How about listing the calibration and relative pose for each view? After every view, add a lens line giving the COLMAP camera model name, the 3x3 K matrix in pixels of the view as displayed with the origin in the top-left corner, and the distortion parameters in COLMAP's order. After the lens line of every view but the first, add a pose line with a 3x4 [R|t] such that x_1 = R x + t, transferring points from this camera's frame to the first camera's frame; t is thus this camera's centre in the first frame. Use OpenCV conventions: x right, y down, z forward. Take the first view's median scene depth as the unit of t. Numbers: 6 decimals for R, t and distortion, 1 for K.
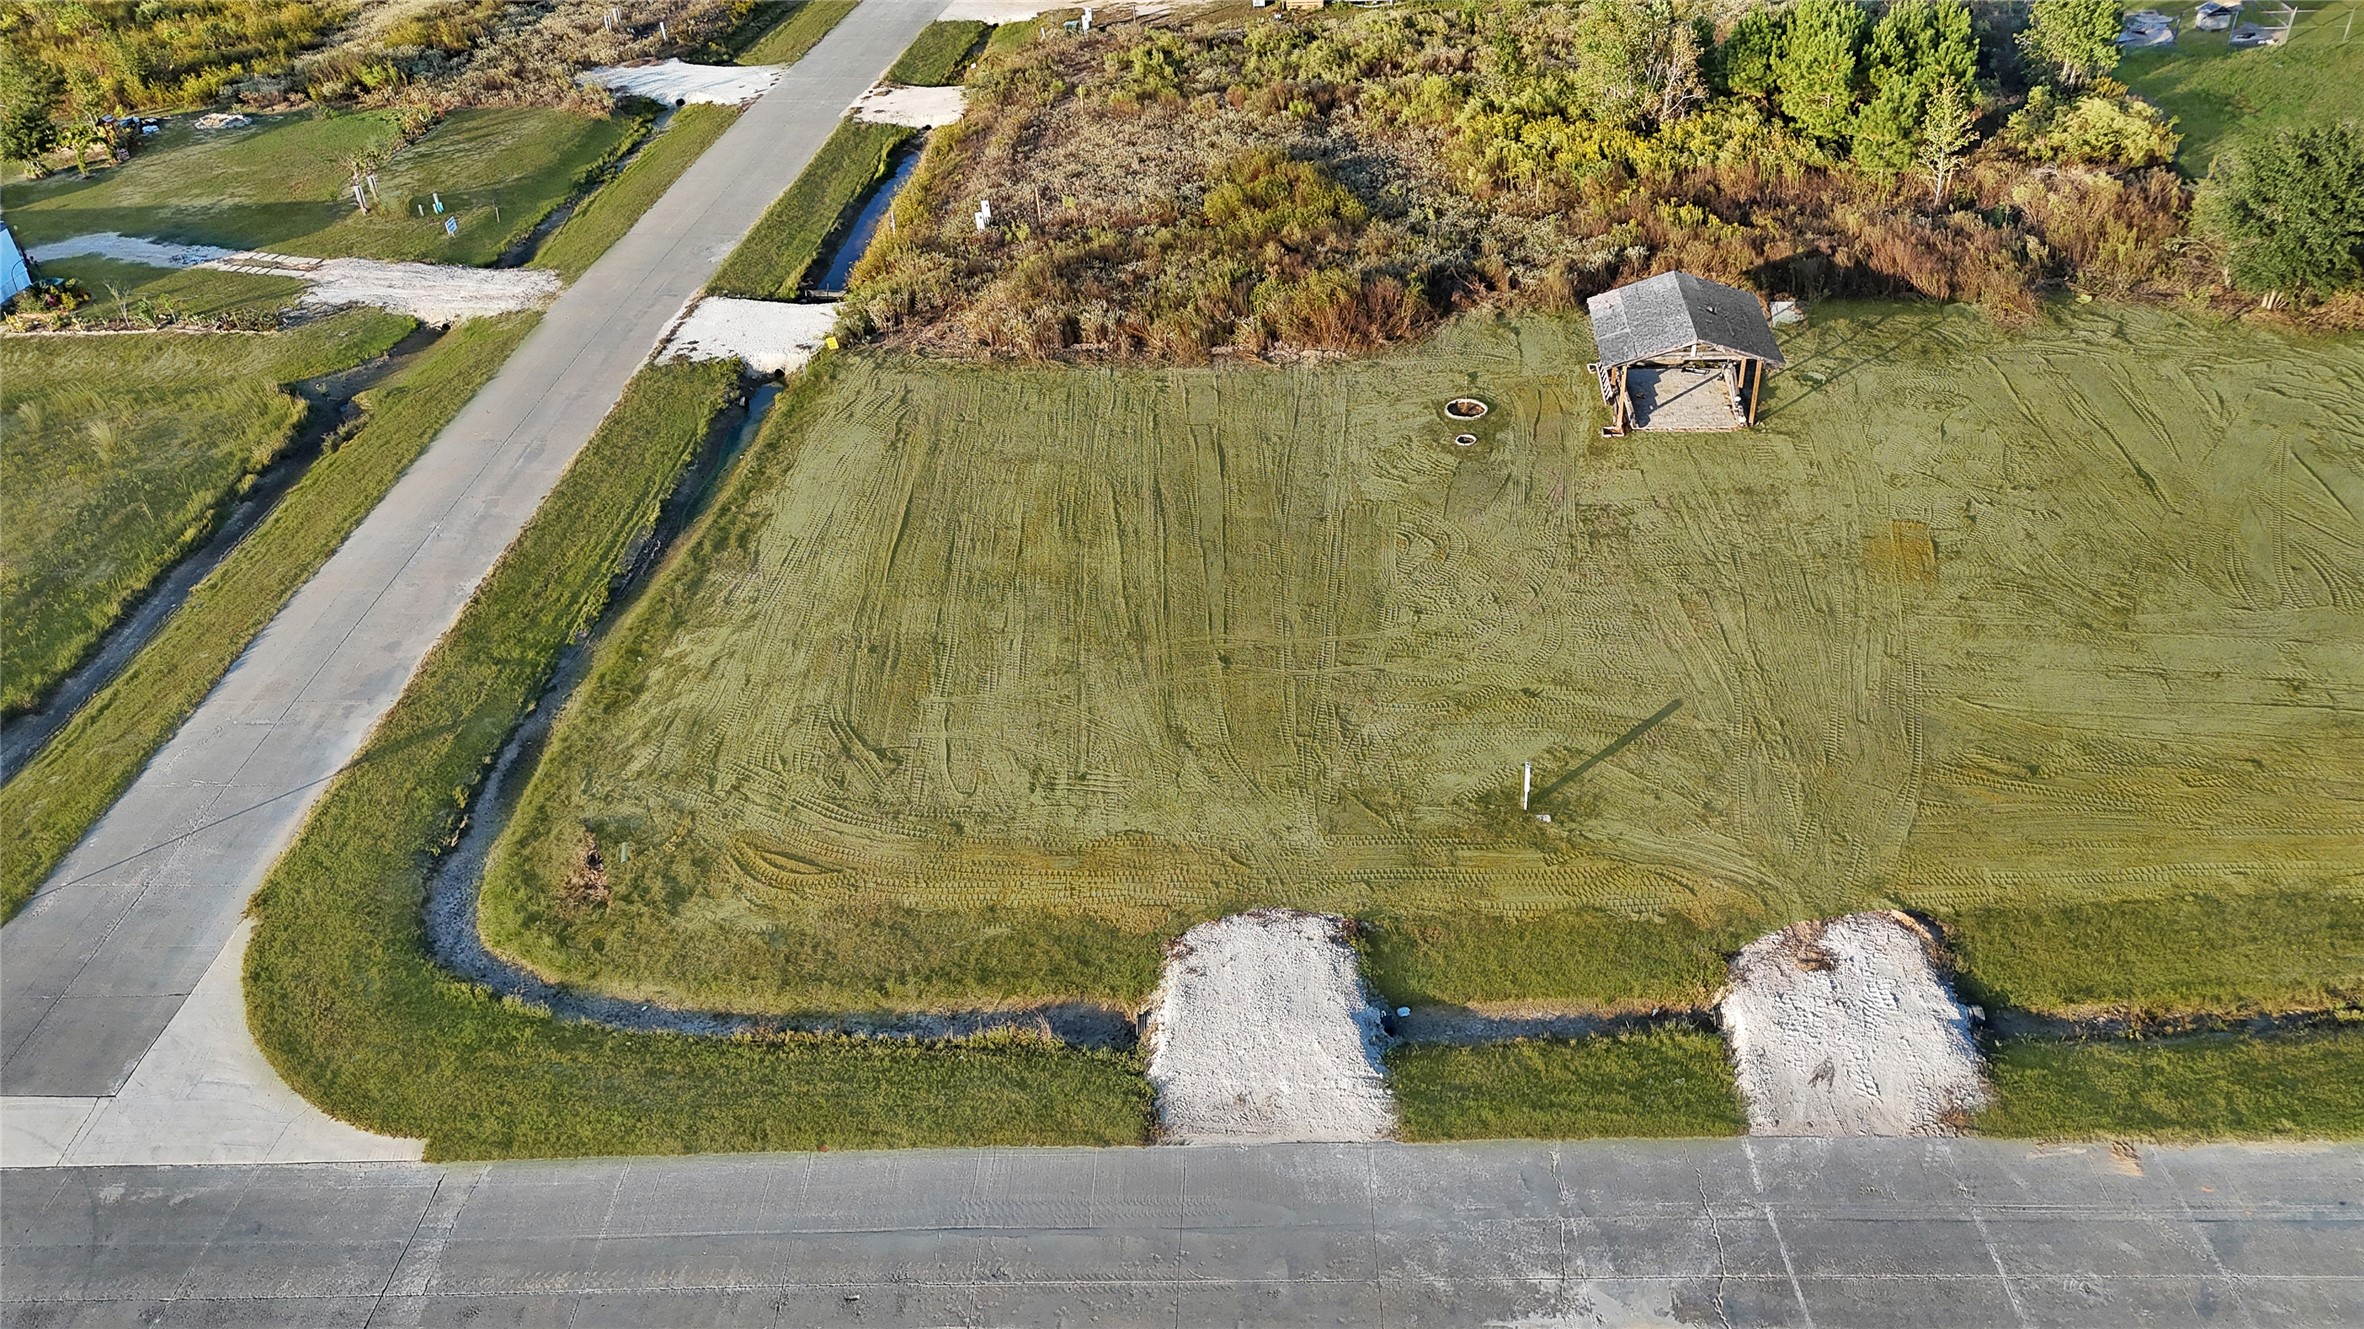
lens RADIAL K [[1737.5, 0, 1187.7], [0, 1737.5, 664.7], [0, 0, 1]] dist [0.074860, -0.079186]
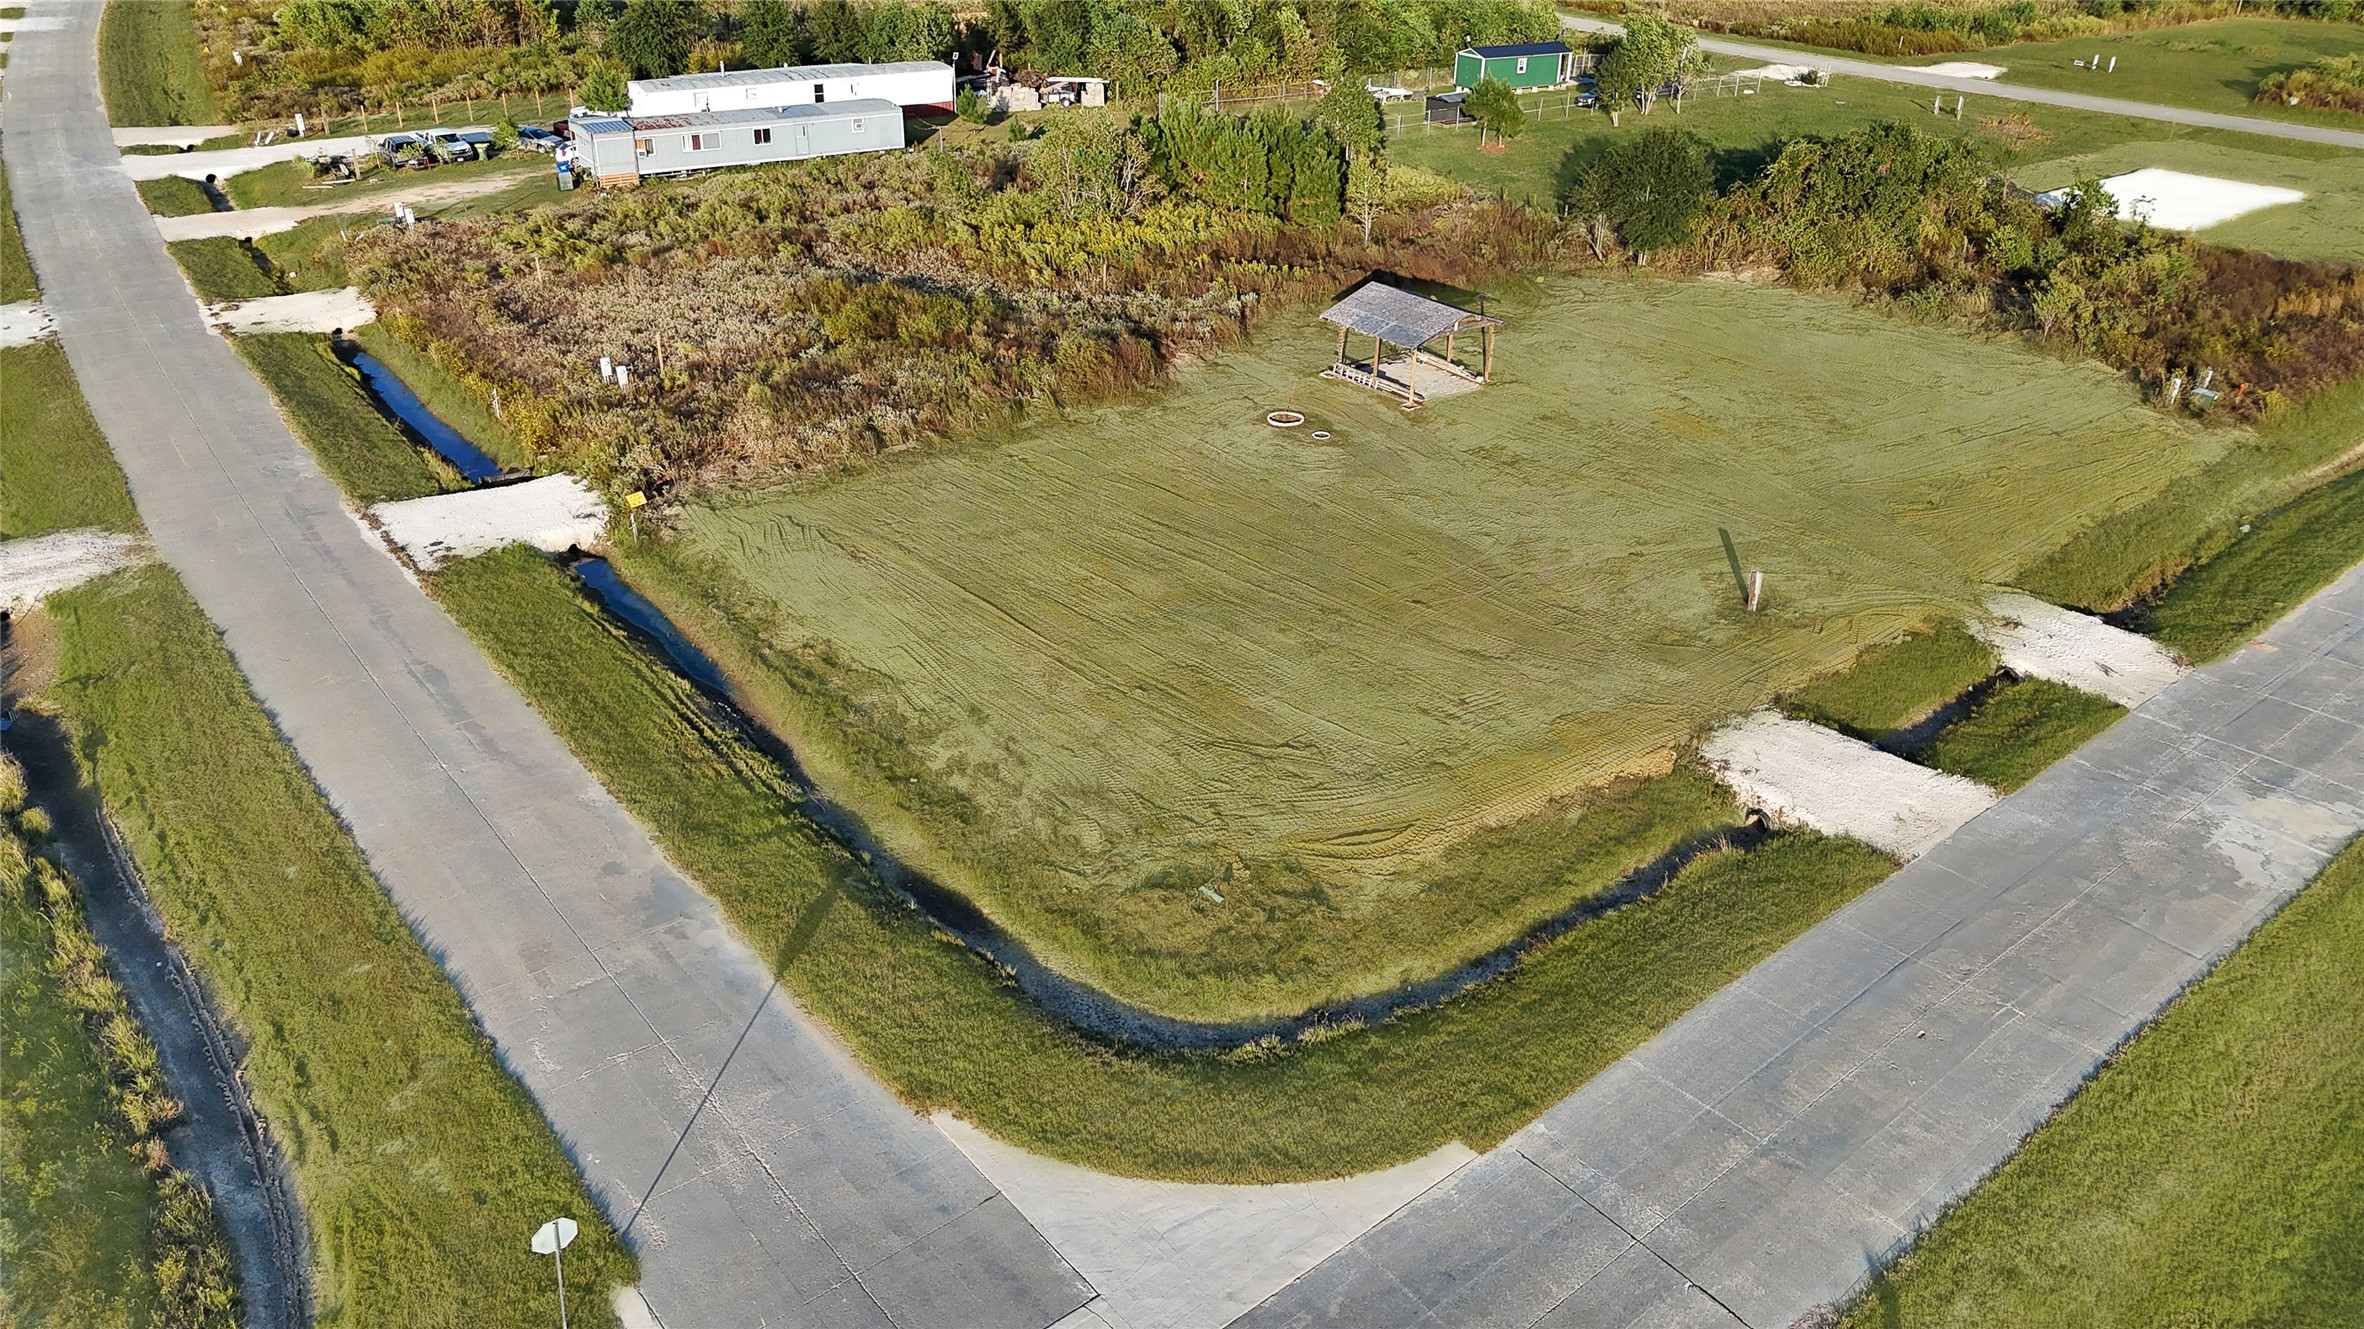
lens RADIAL K [[1737.5, 0, 1187.7], [0, 1737.5, 664.7], [0, 0, 1]] dist [0.074860, -0.079186]
pose [[0.740031, -0.251970, 0.623591, -0.697665], [0.339401, 0.940365, -0.022808, 0.008603], [-0.580656, 0.228526, 0.781418, 0.215072]]
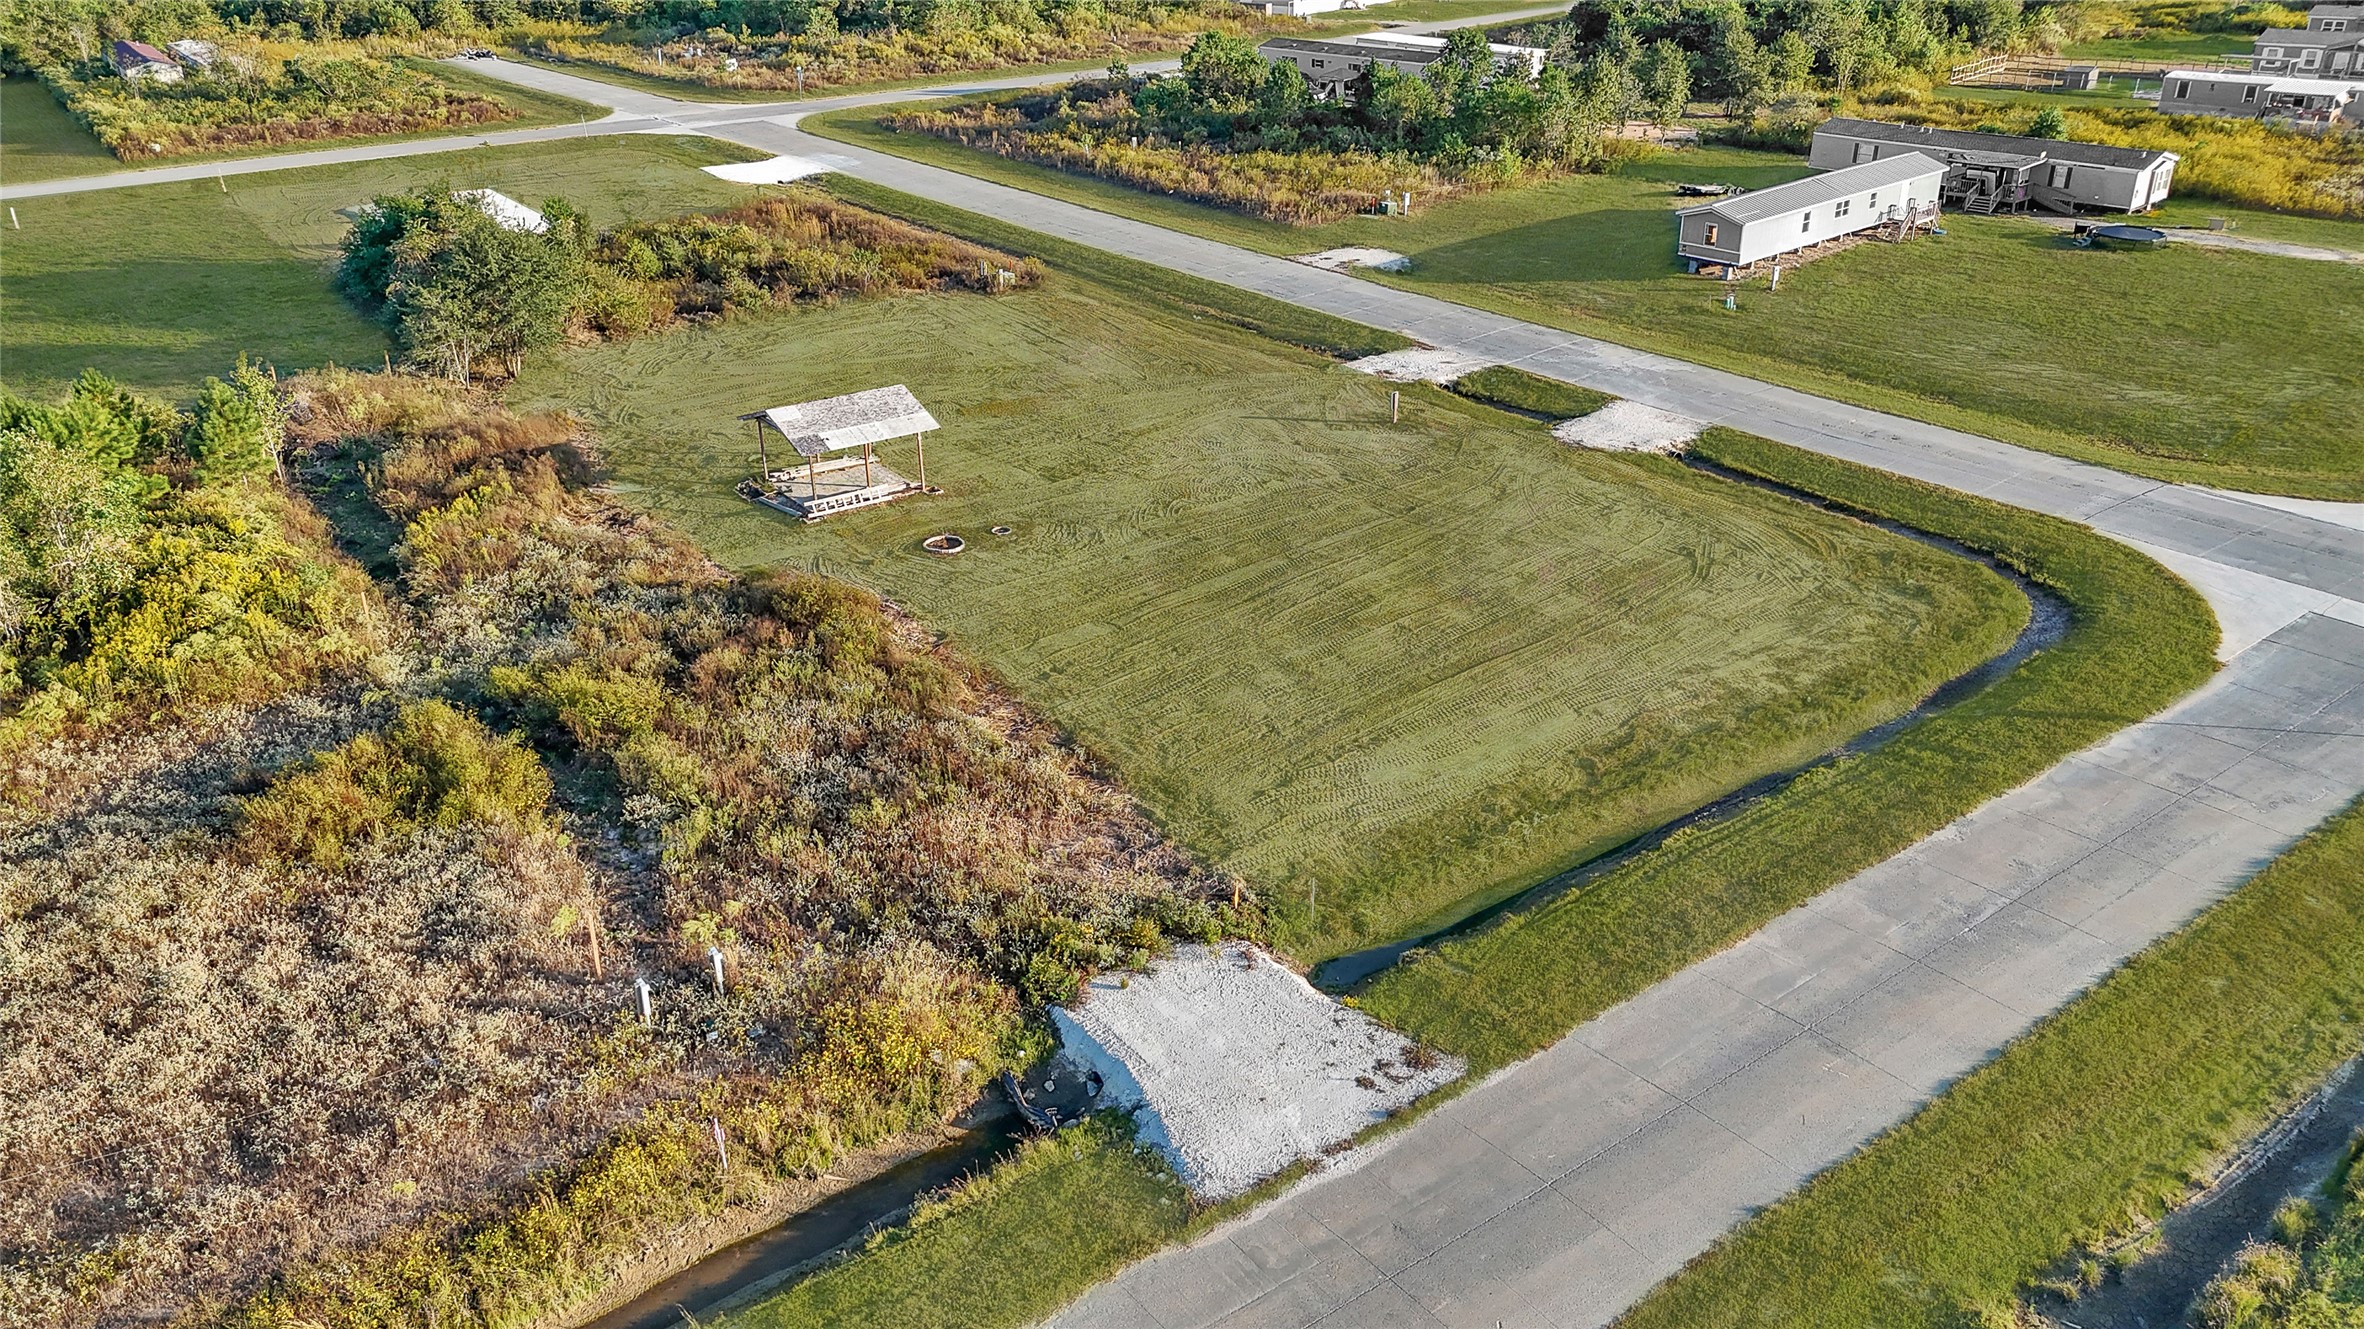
lens RADIAL K [[1737.5, 0, 1187.7], [0, 1737.5, 664.7], [0, 0, 1]] dist [0.074860, -0.079186]
pose [[-0.652804, -0.272932, 0.706651, -0.727756], [0.475371, 0.578706, 0.662663, -0.778699], [-0.589805, 0.768510, -0.248037, 1.351340]]
